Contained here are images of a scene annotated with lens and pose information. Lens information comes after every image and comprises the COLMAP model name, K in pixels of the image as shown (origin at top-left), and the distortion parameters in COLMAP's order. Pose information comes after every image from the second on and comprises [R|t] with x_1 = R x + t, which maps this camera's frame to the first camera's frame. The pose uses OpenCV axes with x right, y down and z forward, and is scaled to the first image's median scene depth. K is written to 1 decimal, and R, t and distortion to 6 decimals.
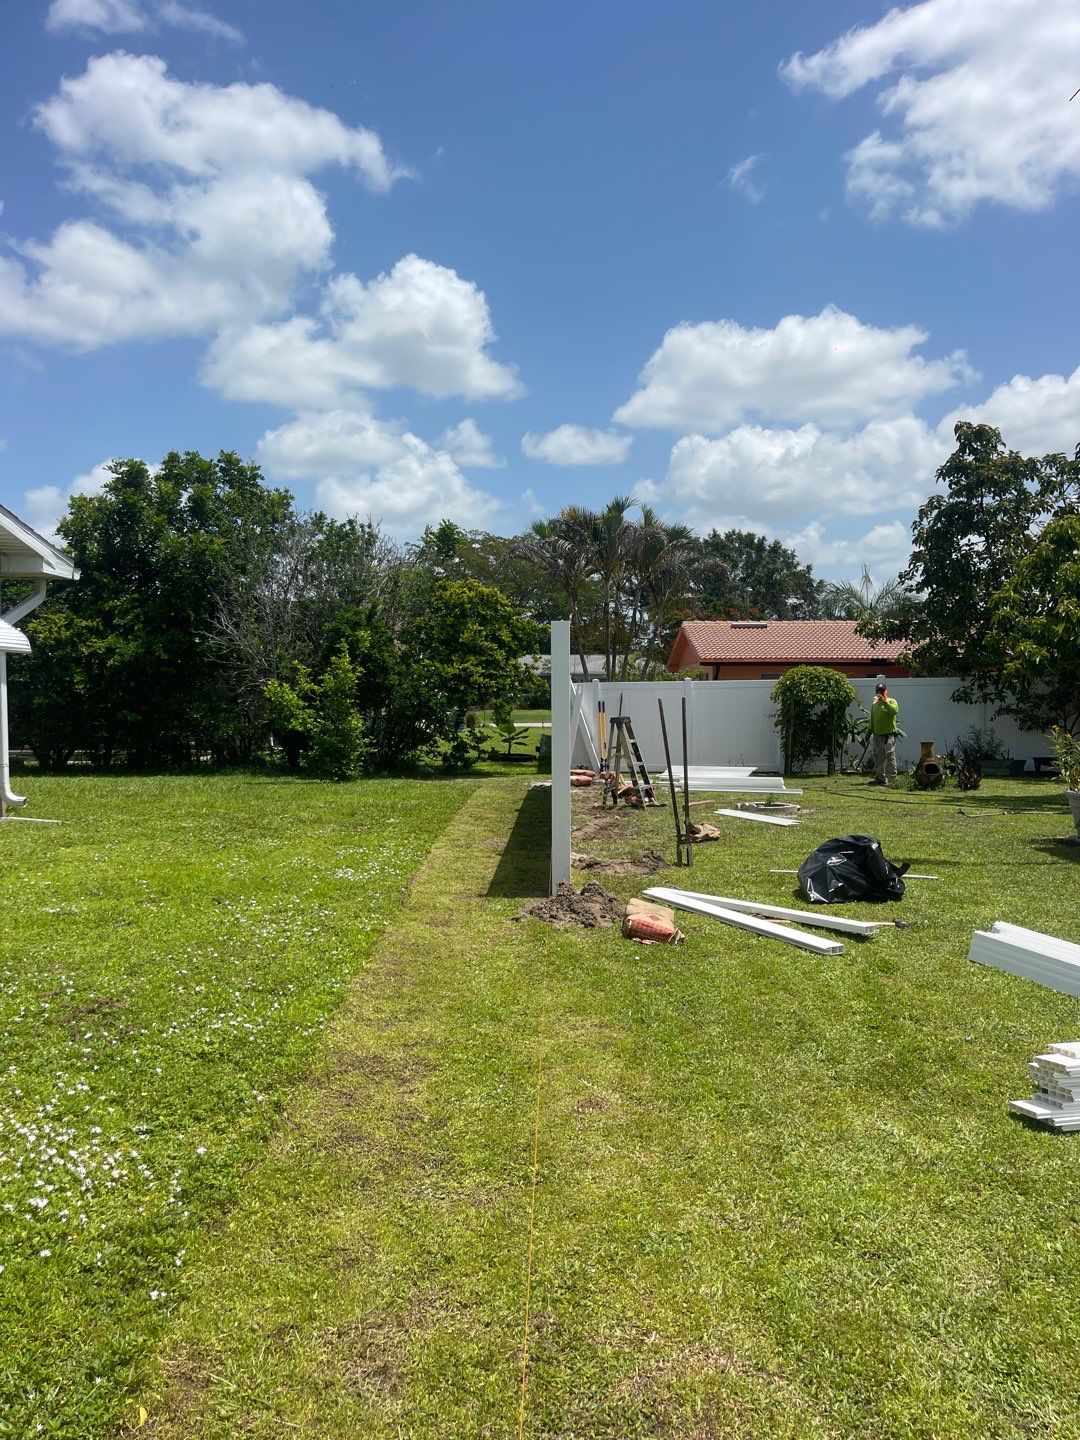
lens RADIAL K [[1082.8, 0, 548.9], [0, 1082.8, 724.5], [0, 0, 1]] dist [0.062271, -0.087118]
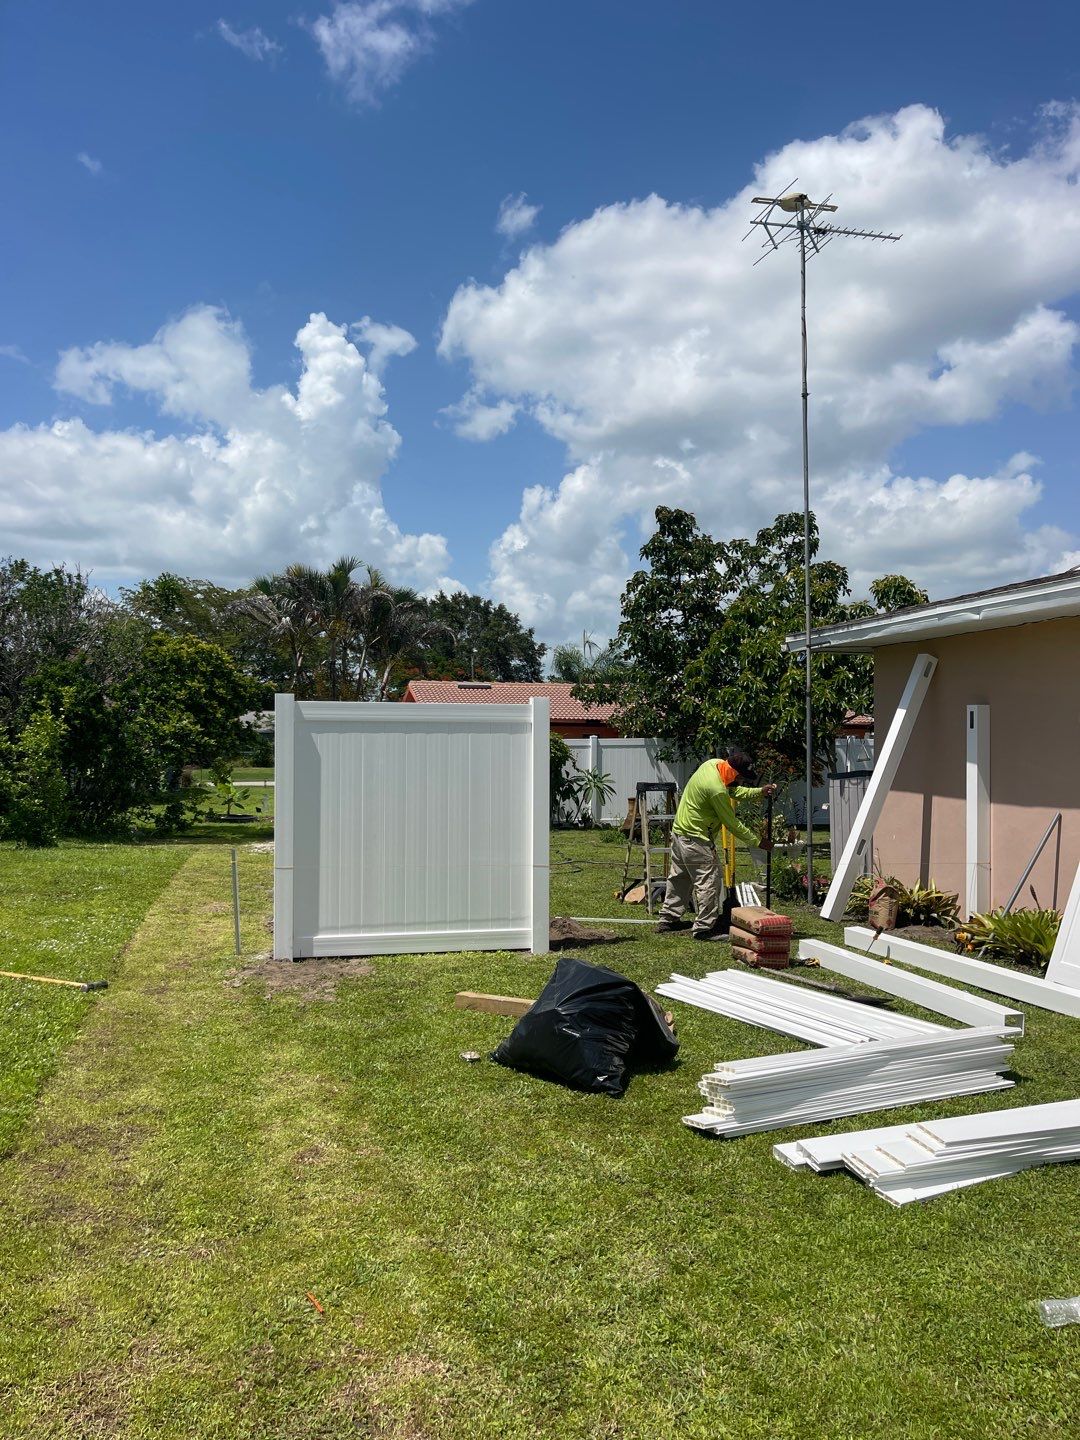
lens RADIAL K [[1082.8, 0, 544.6], [0, 1082.8, 720.6], [0, 0, 1]] dist [0.062271, -0.087118]
pose [[0.969903, 0.008927, 0.243328, -0.000440], [0.004827, 0.998426, -0.055869, -0.001347], [-0.243444, 0.055362, 0.968334, -0.017845]]
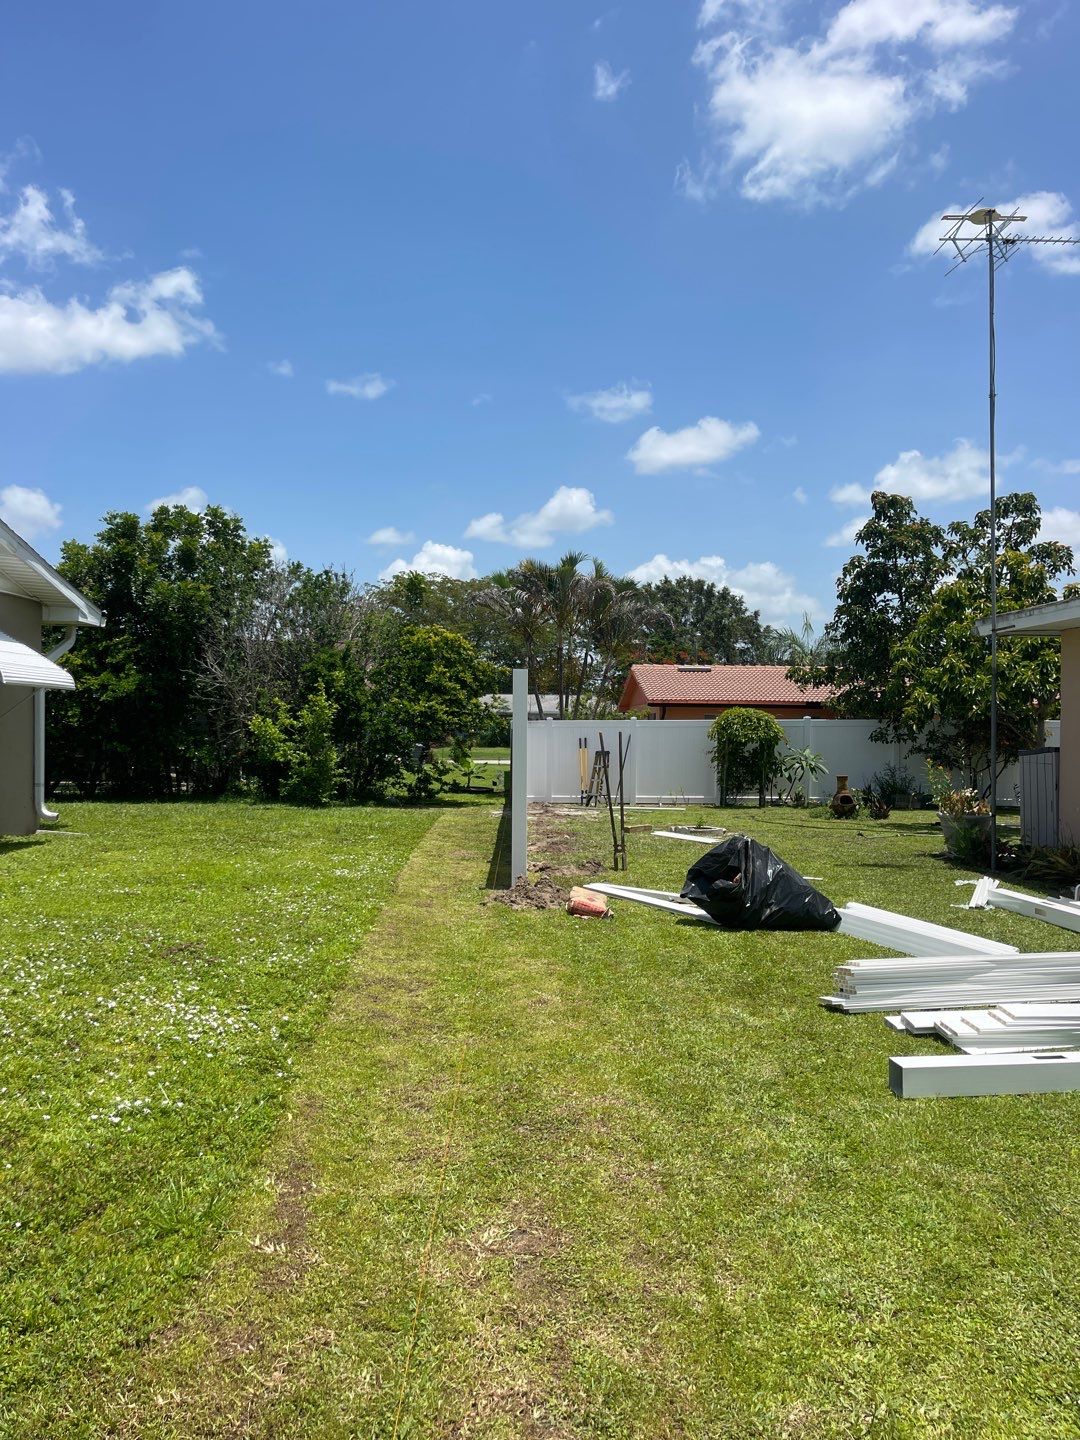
lens RADIAL K [[1082.8, 0, 550.5], [0, 1082.8, 722.3], [0, 0, 1]] dist [0.062271, -0.087118]
pose [[0.999025, 0.010120, 0.042962, -0.002861], [-0.008456, 0.999214, -0.038738, 0.005339], [-0.043320, 0.038337, 0.998325, -0.093037]]
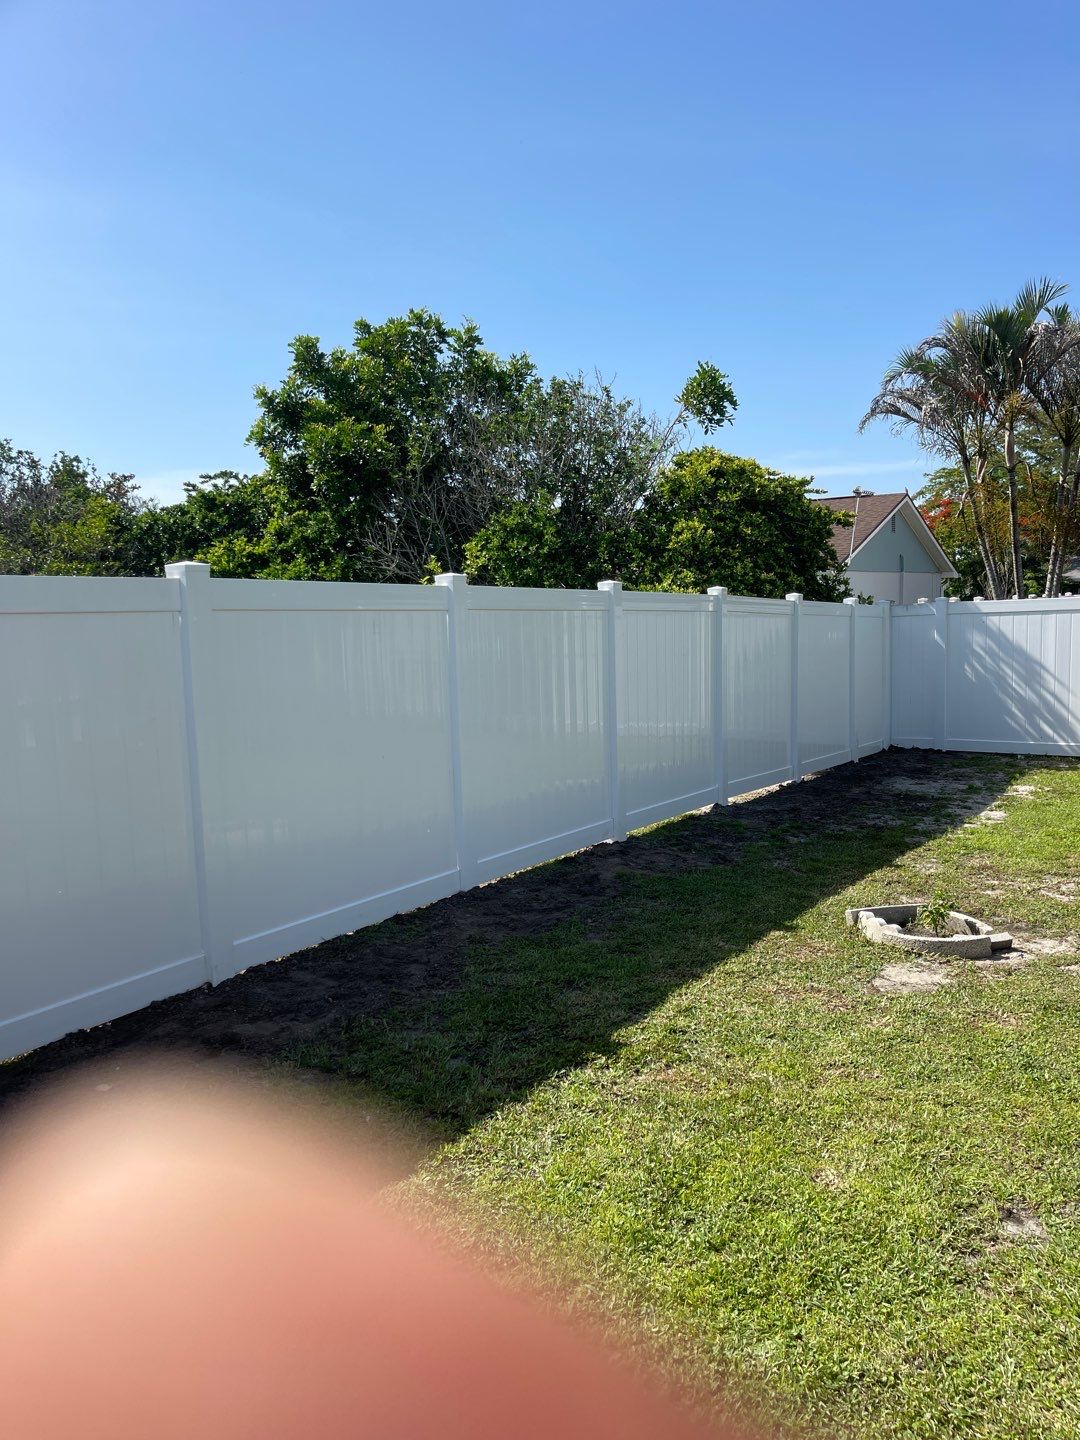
lens RADIAL K [[1086.4, 0, 595.7], [0, 1086.4, 727.7], [0, 0, 1]] dist [0.044000, -0.013916]
pose [[0.861341, 0.028775, -0.507212, 0.197490], [0.013821, 0.996698, 0.080014, -0.021547], [0.507839, -0.075929, 0.858099, 0.385092]]
